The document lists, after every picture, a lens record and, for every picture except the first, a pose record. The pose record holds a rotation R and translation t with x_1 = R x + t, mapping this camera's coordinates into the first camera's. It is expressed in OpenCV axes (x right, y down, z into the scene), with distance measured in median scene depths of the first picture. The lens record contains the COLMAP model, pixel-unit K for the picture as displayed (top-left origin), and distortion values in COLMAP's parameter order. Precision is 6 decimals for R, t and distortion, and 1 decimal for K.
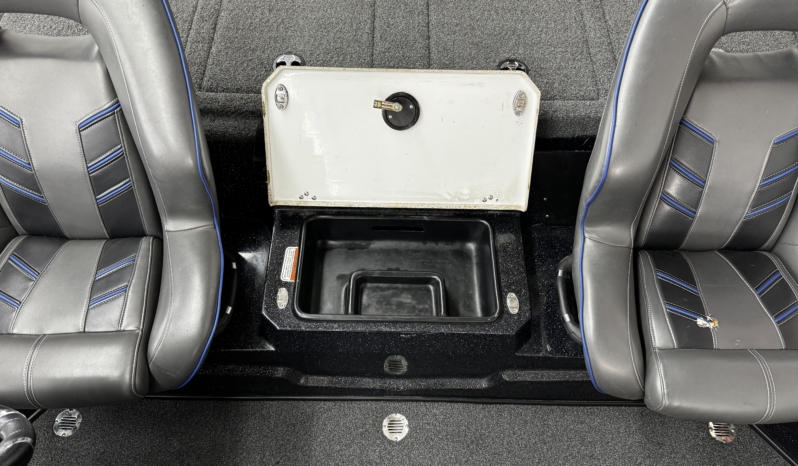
lens RADIAL K [[584.0, 0, 399.1], [0, 584.0, 214.1], [0, 0, 1]] dist [0.072675, -0.100045]
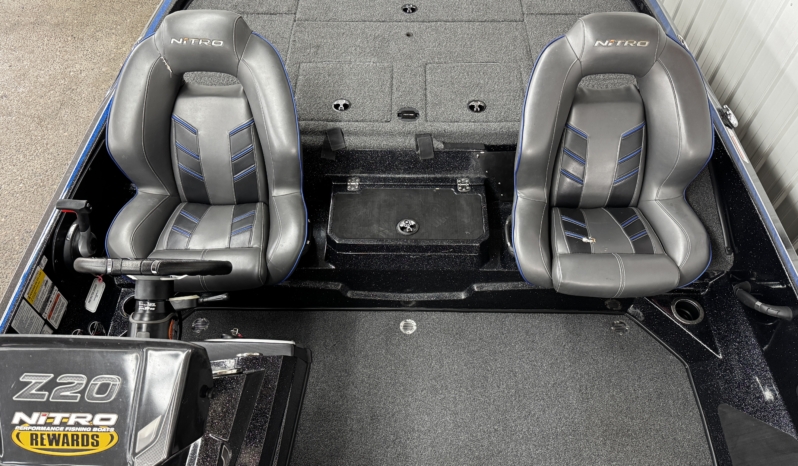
lens RADIAL K [[584.0, 0, 399.6], [0, 584.0, 230.0], [0, 0, 1]] dist [0.072675, -0.100045]
pose [[0.999671, -0.012772, -0.022243, 0.010402], [0.009955, 0.992426, -0.122441, 0.337826], [0.023638, 0.122179, 0.992227, -0.670684]]
